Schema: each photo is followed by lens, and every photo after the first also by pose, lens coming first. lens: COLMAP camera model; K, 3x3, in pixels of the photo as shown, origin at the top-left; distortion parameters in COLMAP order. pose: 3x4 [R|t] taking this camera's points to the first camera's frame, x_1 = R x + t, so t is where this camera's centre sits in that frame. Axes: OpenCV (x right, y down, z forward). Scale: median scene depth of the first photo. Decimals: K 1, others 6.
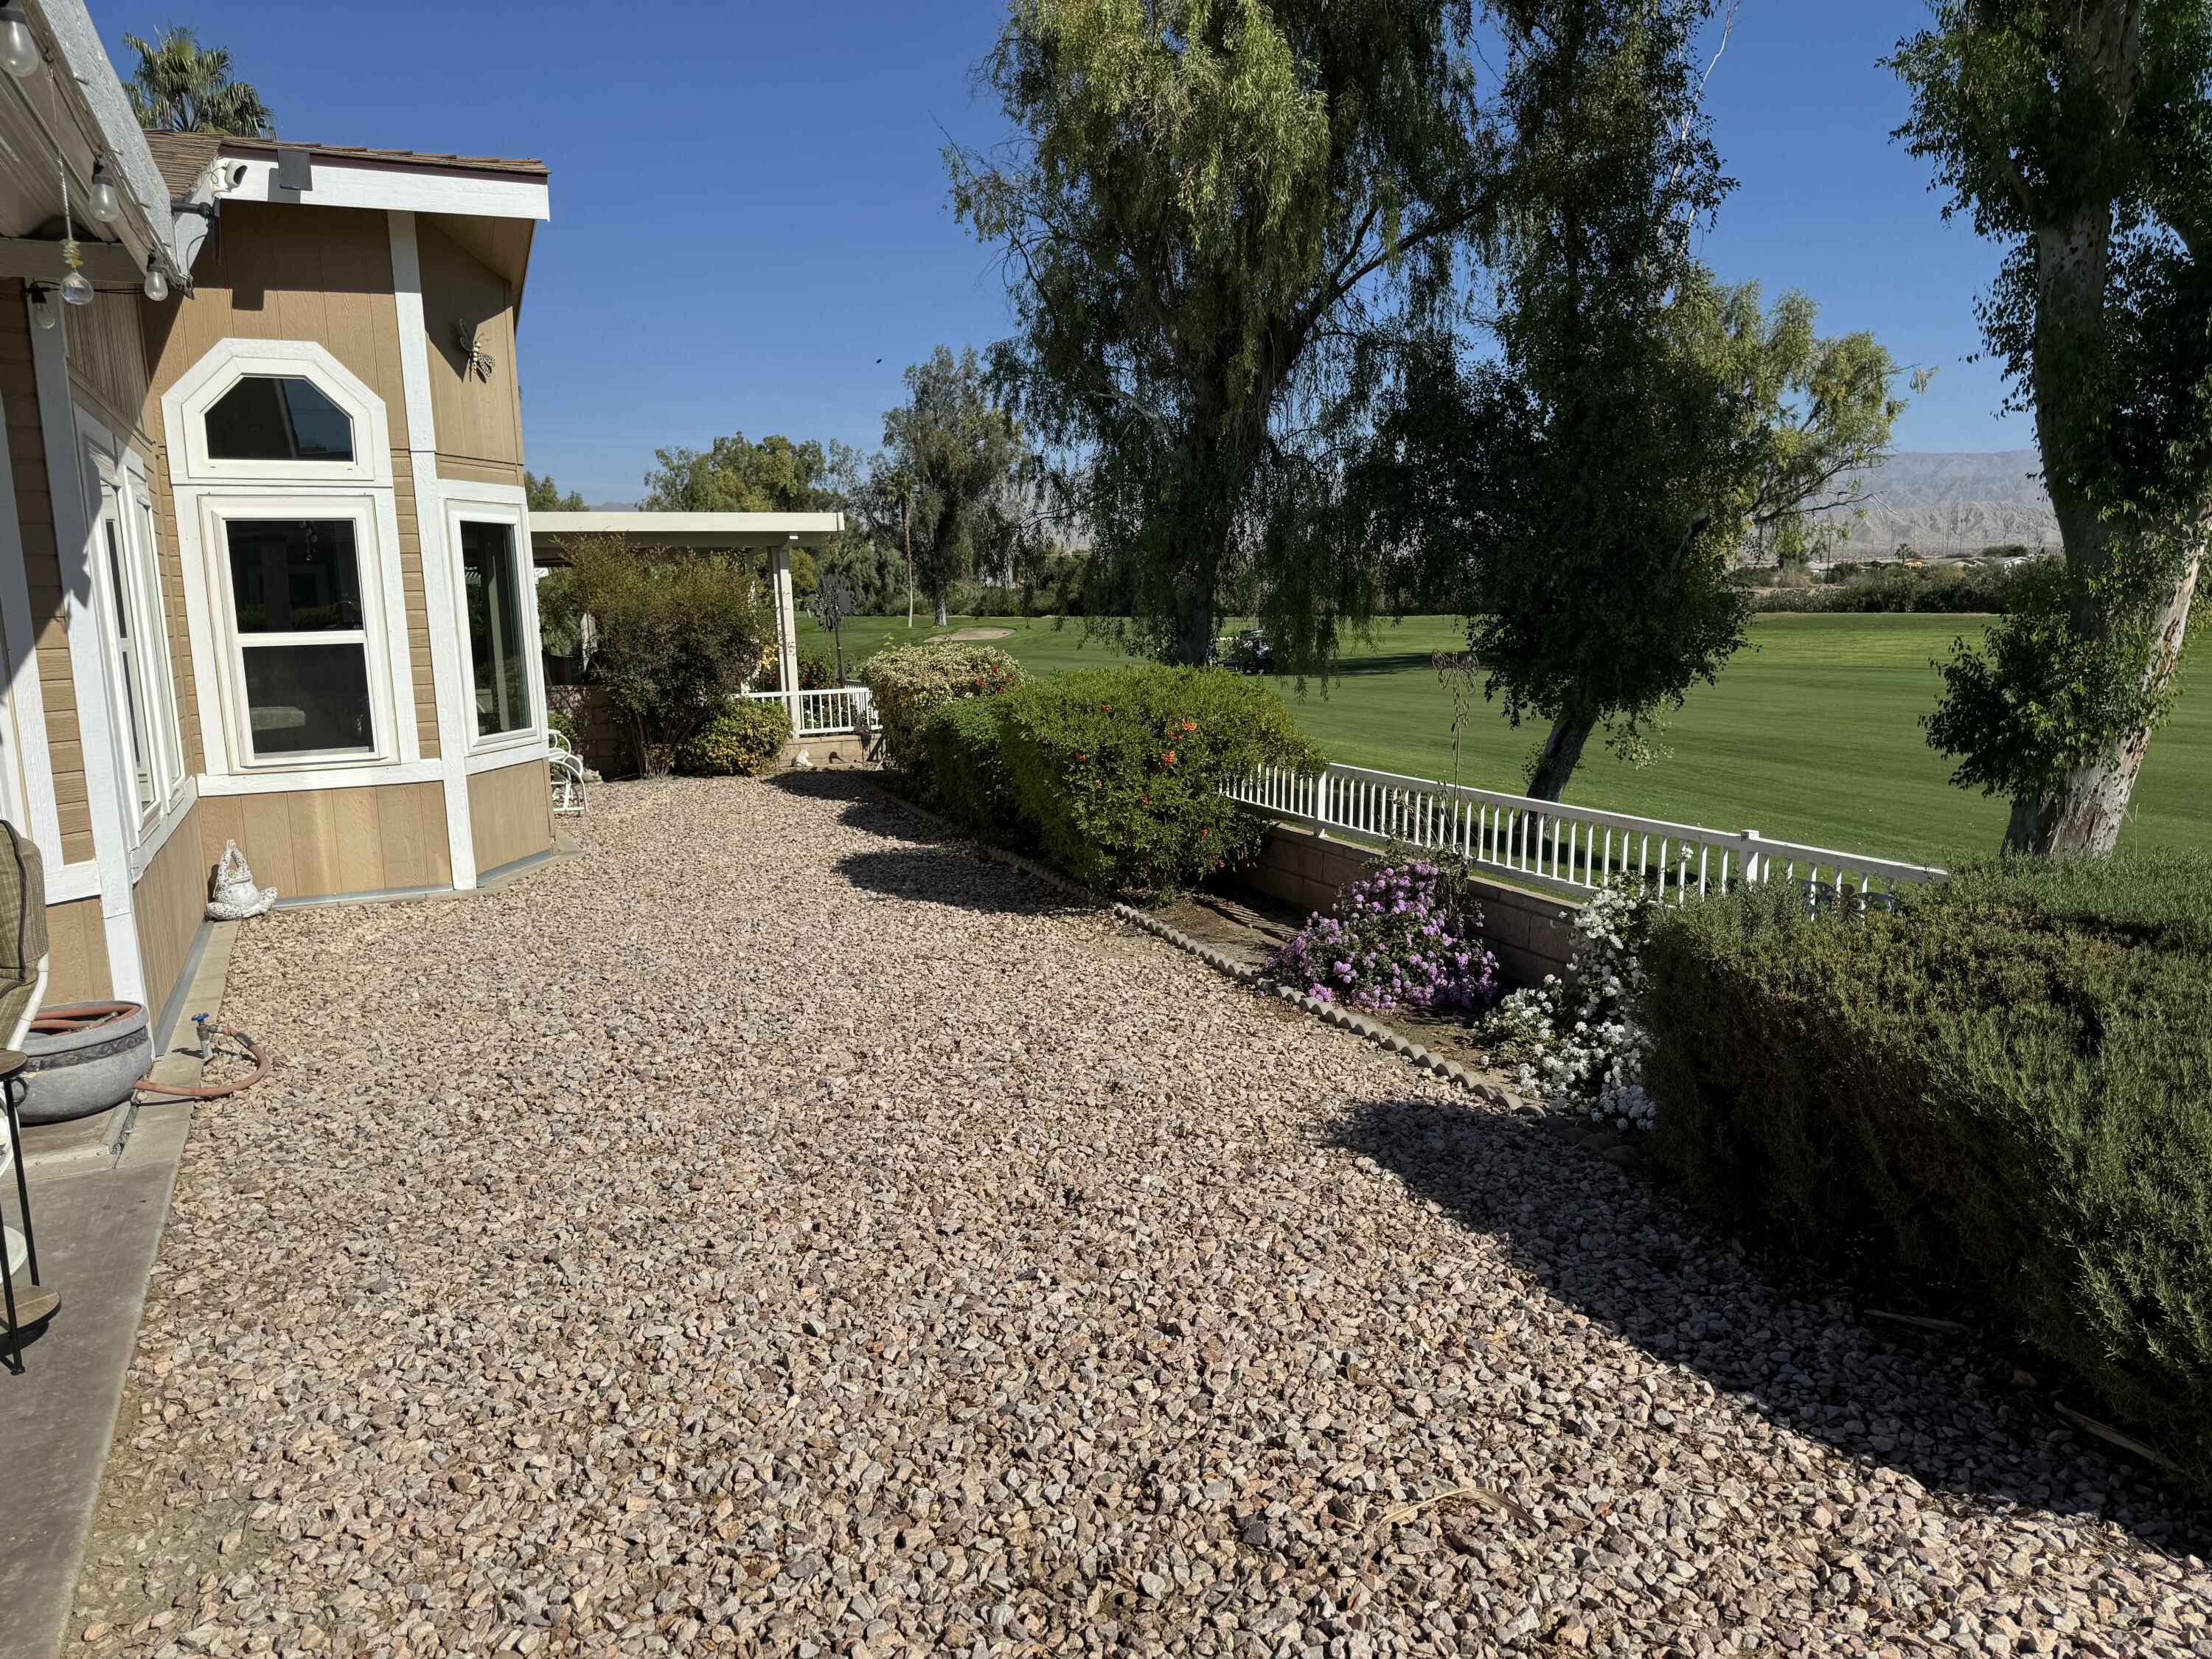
lens RADIAL K [[1564.2, 0, 1192.6], [0, 1564.2, 807.4], [0, 0, 1]] dist [0.066469, -0.075726]
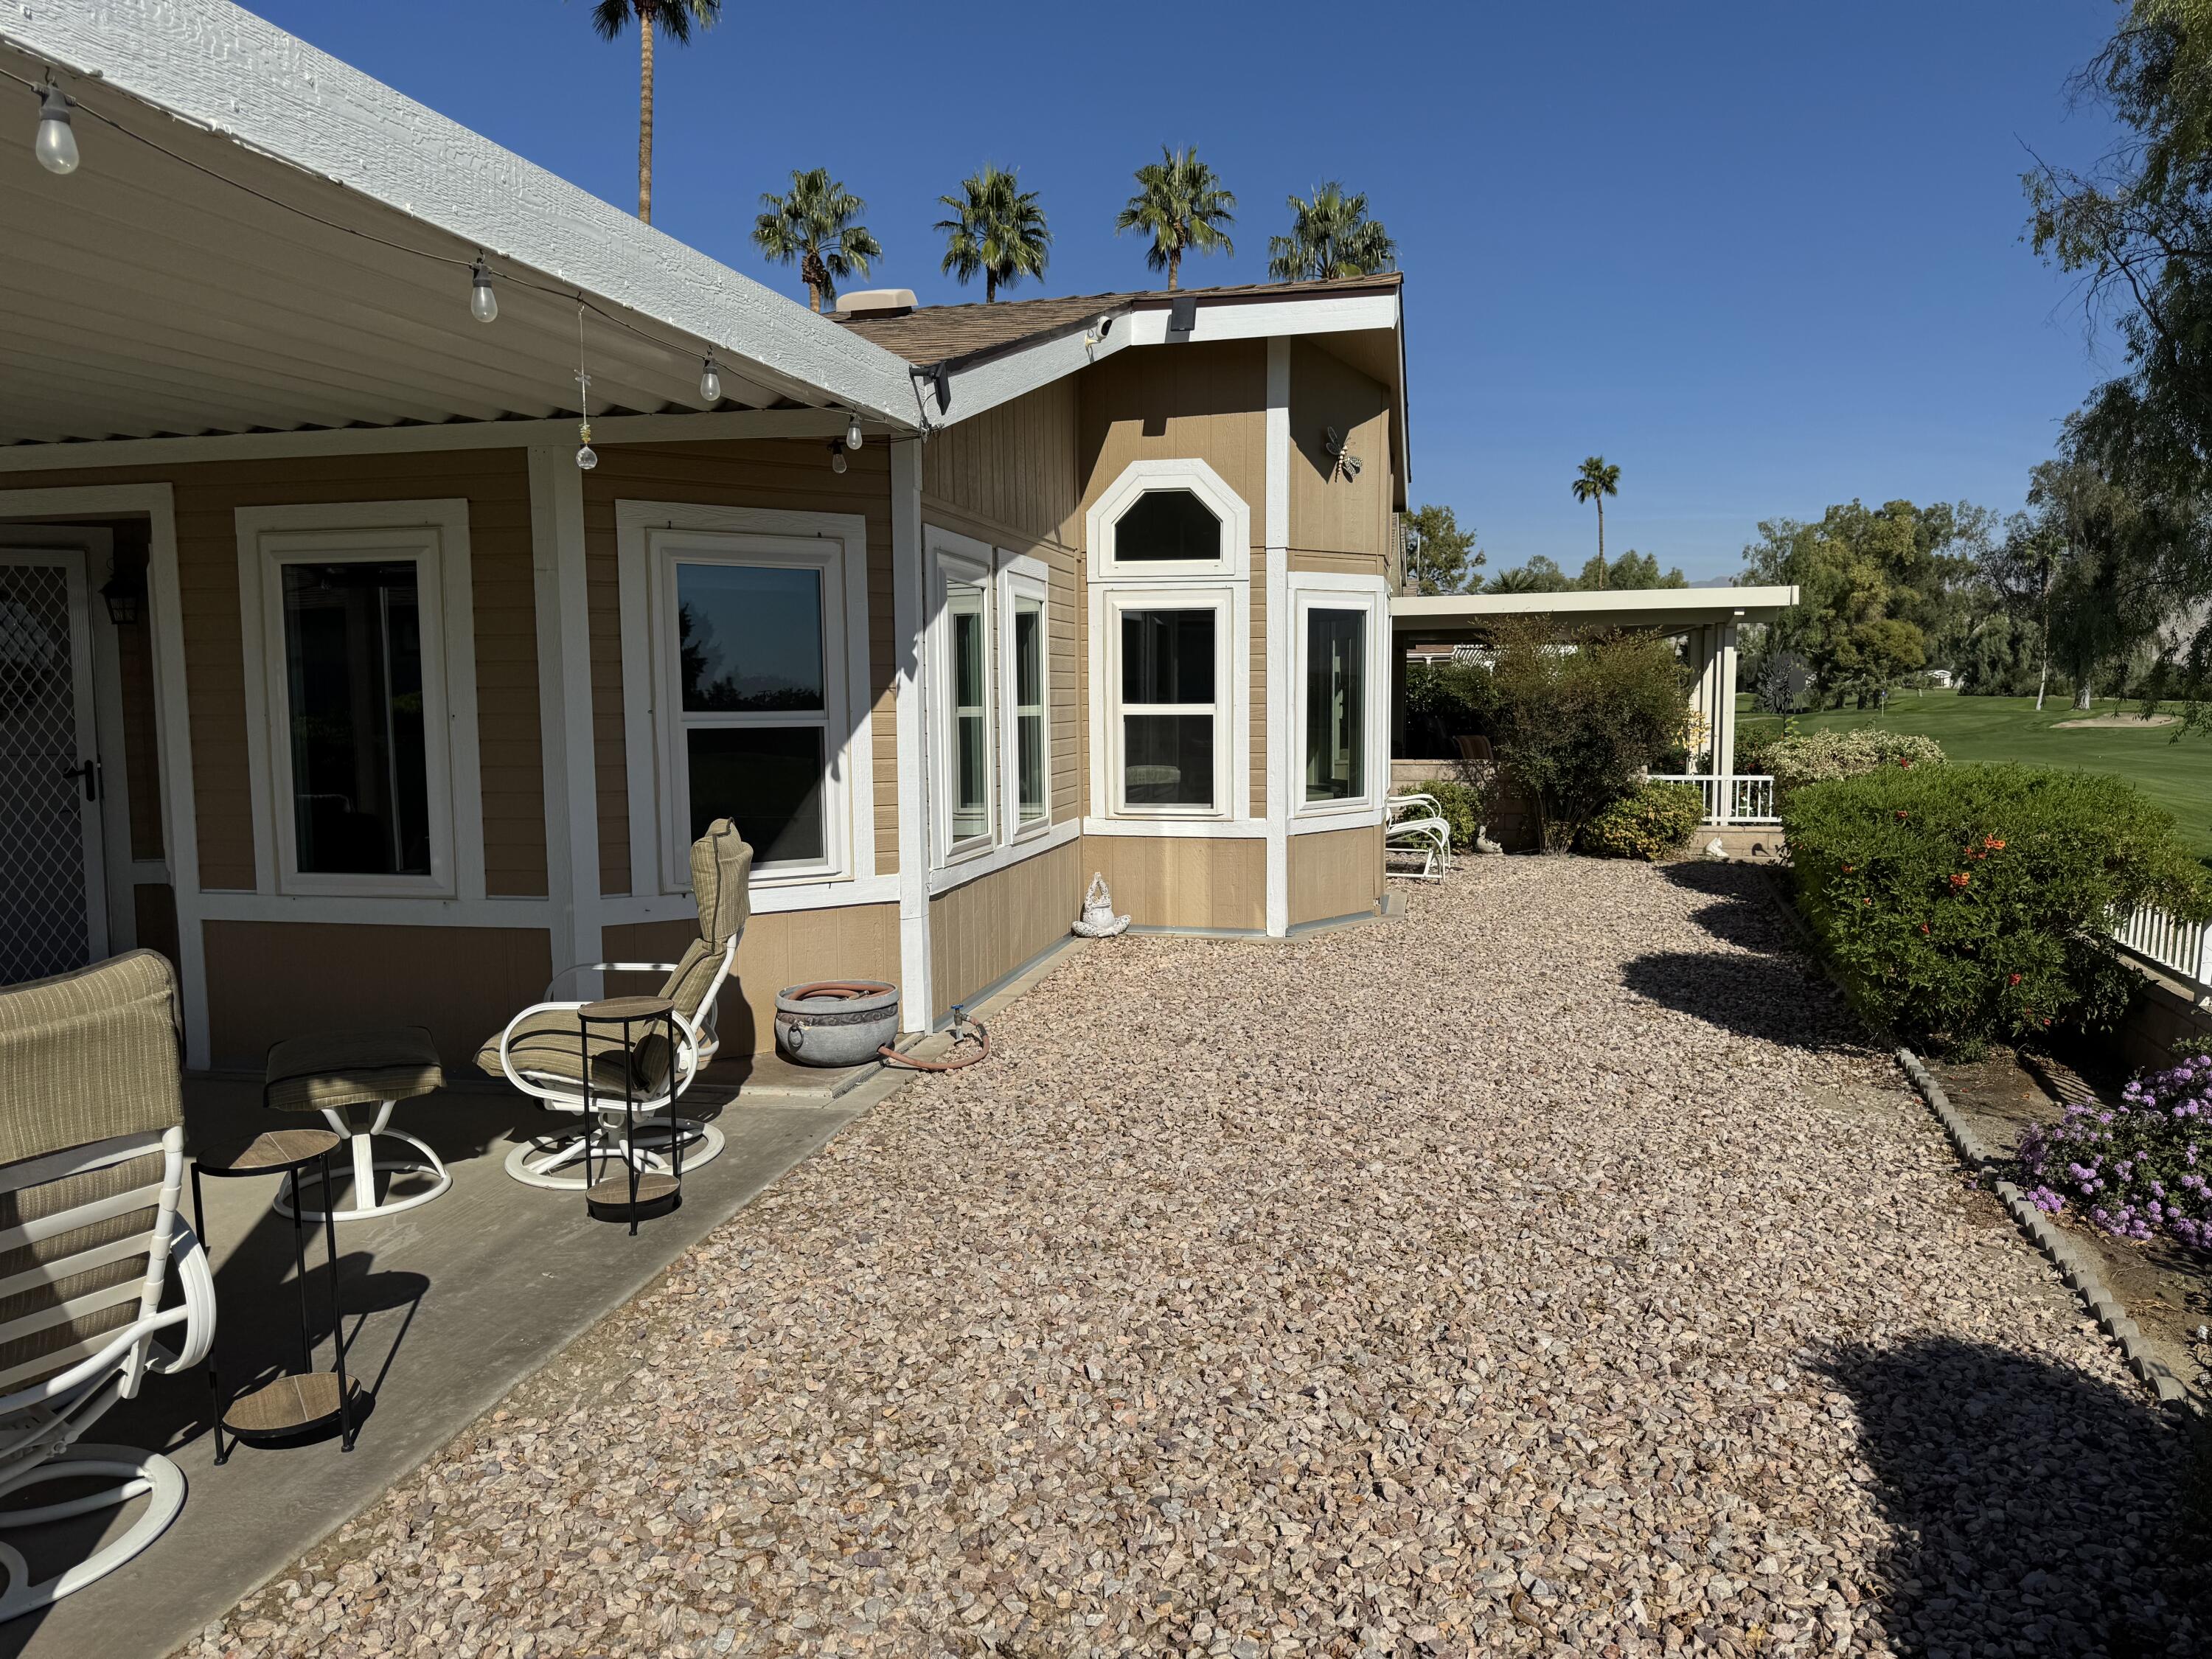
lens RADIAL K [[1564.2, 0, 1043.9], [0, 1564.2, 830.3], [0, 0, 1]] dist [0.066469, -0.075726]
pose [[0.771471, 0.079392, -0.631292, 0.175244], [-0.100601, 0.994924, 0.002183, -0.014914], [0.628261, 0.061825, 0.775543, 0.062147]]
